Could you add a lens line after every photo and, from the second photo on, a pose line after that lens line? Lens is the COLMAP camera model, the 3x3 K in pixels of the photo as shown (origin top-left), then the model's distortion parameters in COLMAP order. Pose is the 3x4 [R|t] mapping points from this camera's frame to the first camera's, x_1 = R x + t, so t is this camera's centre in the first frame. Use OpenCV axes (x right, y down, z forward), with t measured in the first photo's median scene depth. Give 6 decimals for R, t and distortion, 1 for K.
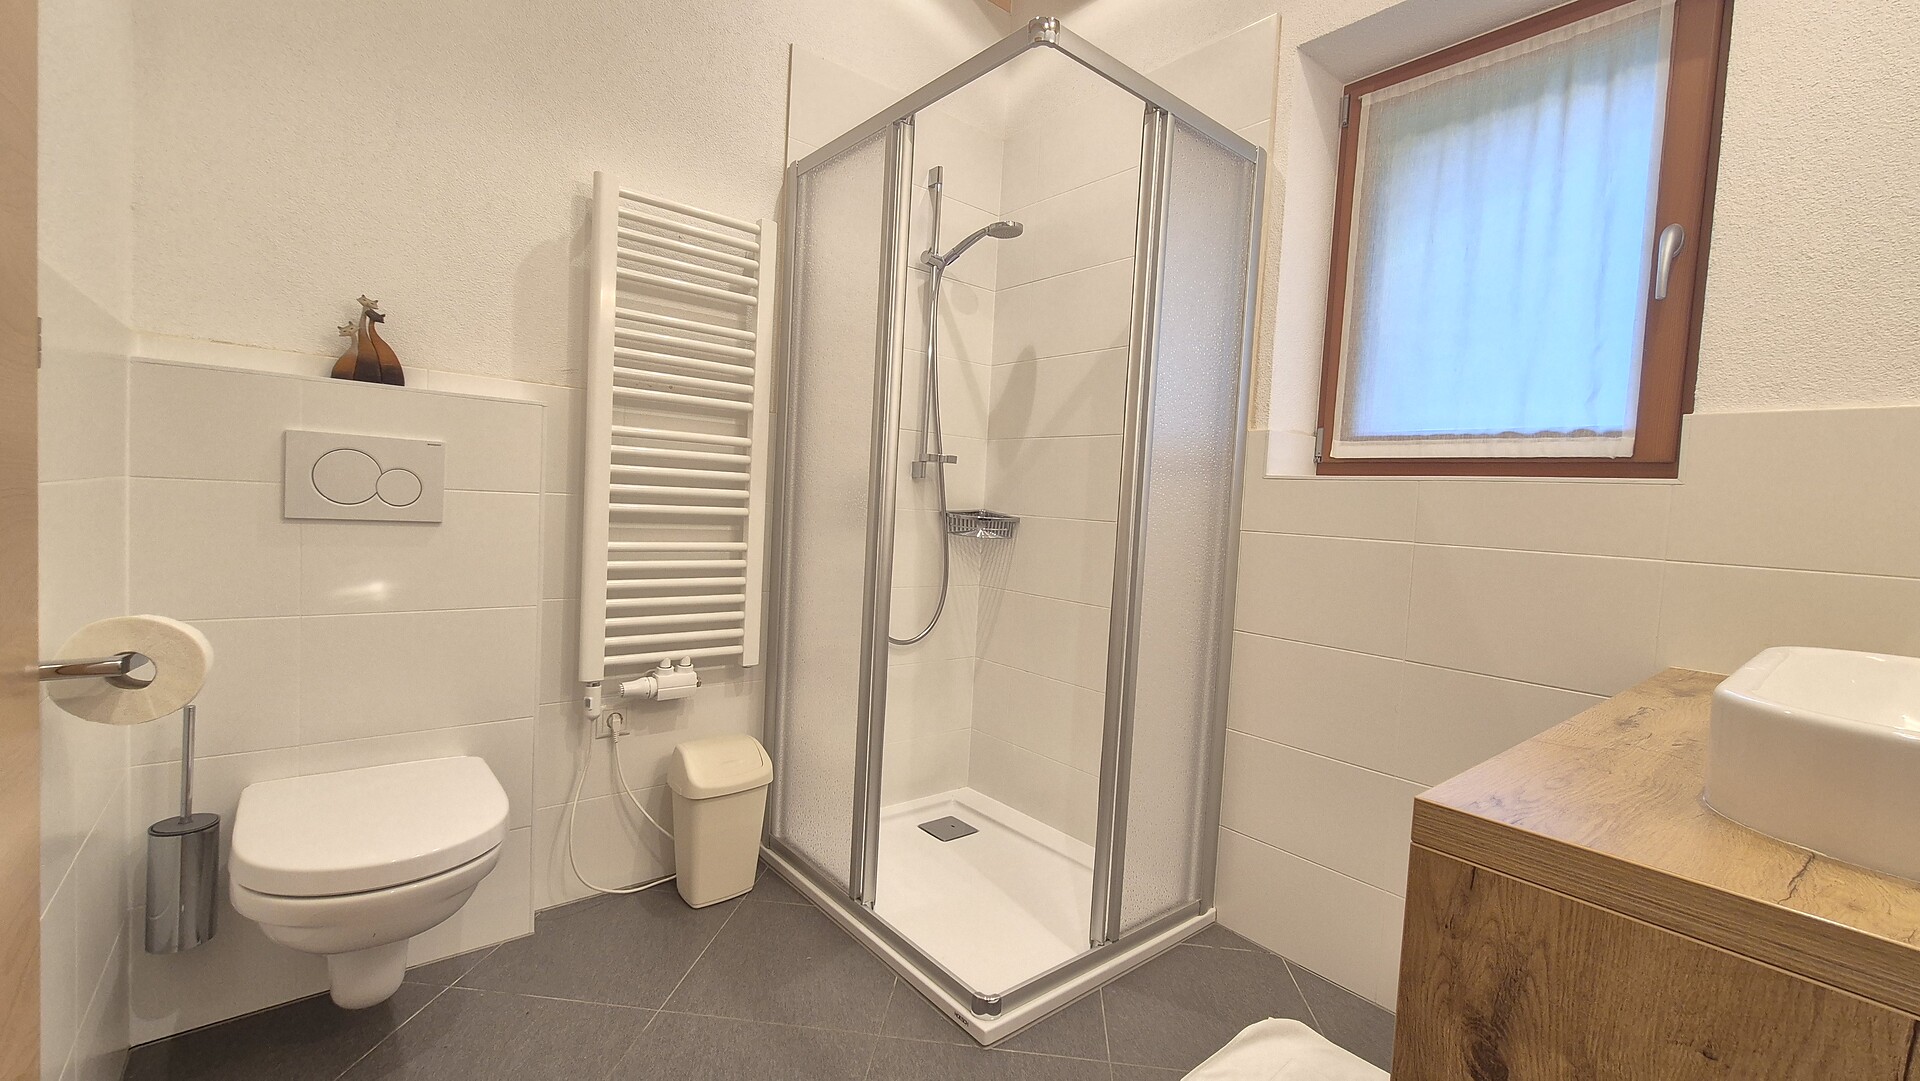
lens RADIAL K [[780.0, 0, 954.0], [0, 780.0, 541.9], [0, 0, 1]] dist [-0.004622, 0.000214]
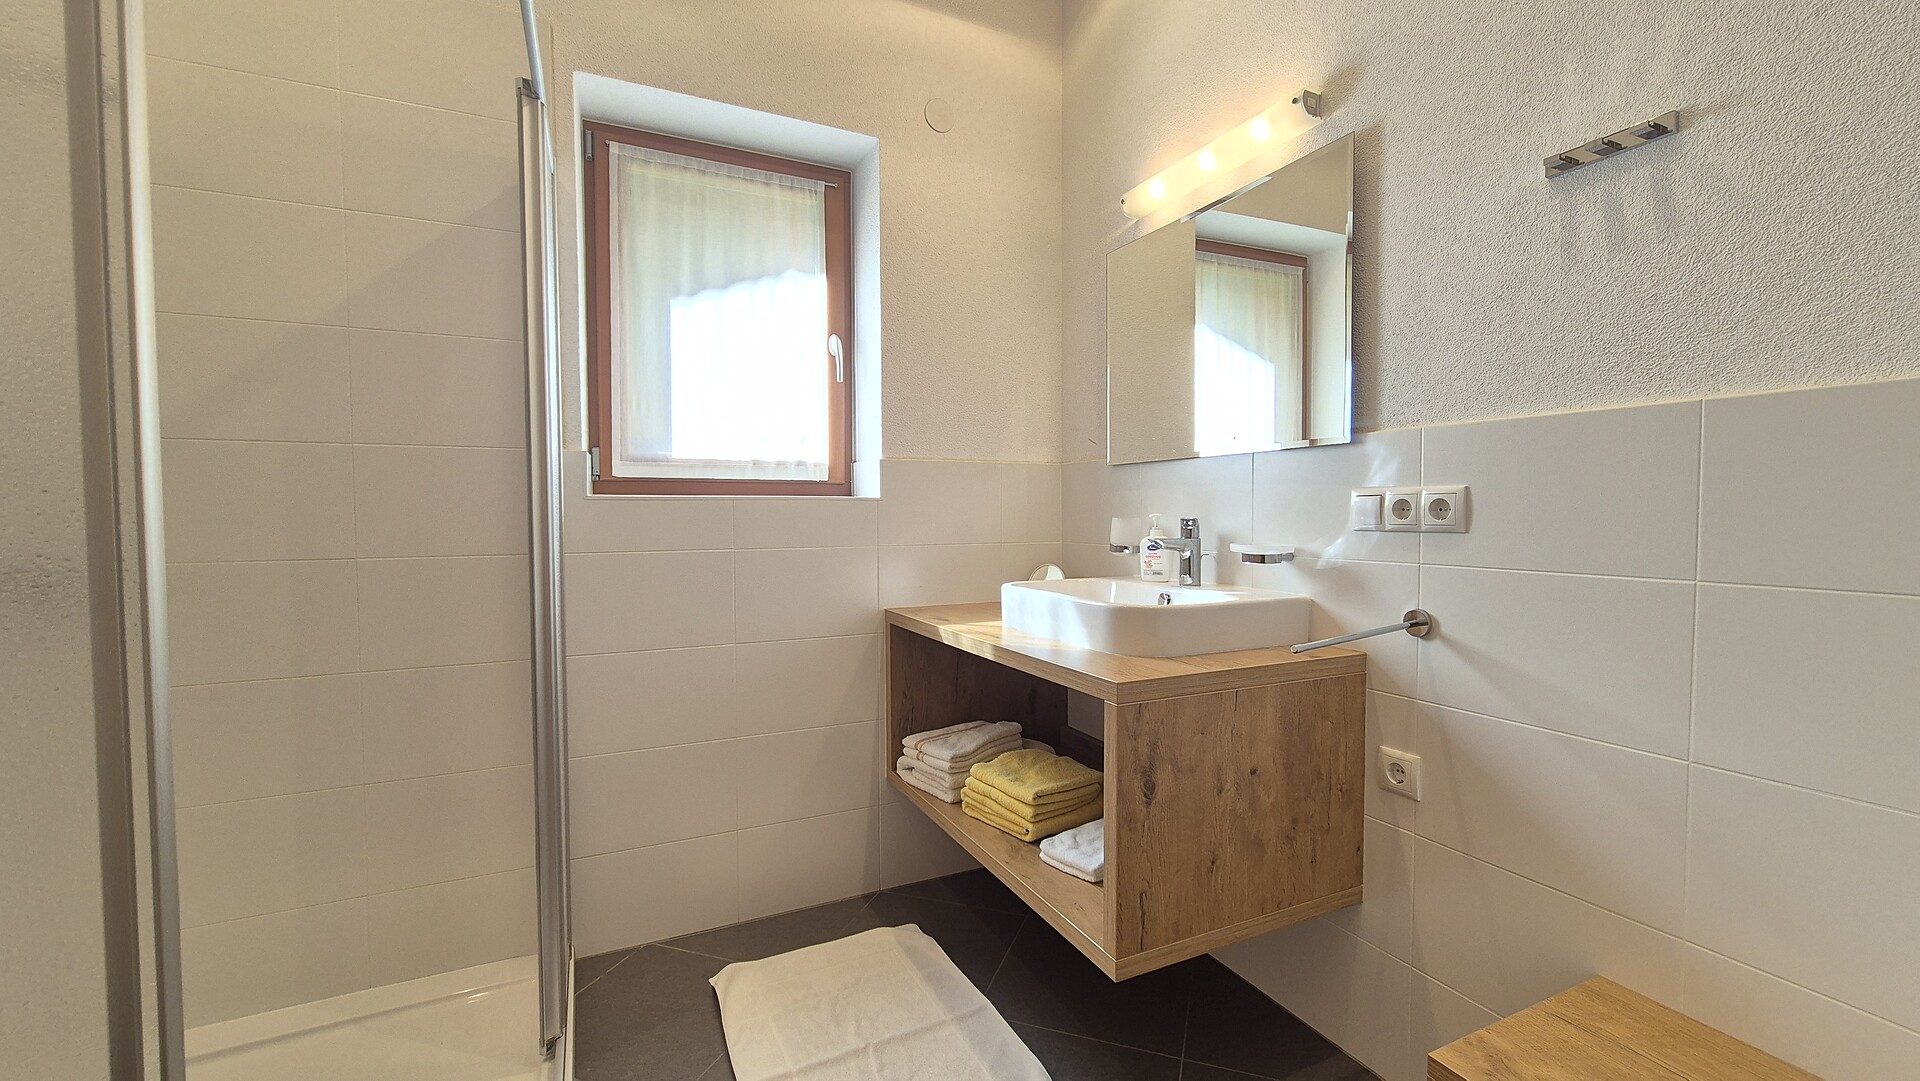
lens RADIAL K [[780.0, 0, 980.1], [0, 780.0, 536.5], [0, 0, 1]] dist [-0.004622, 0.000214]
pose [[0.217124, -0.081432, 0.972741, -0.571279], [0.062725, 0.995619, 0.069346, -0.085697], [-0.974127, 0.045959, 0.221281, 0.350962]]
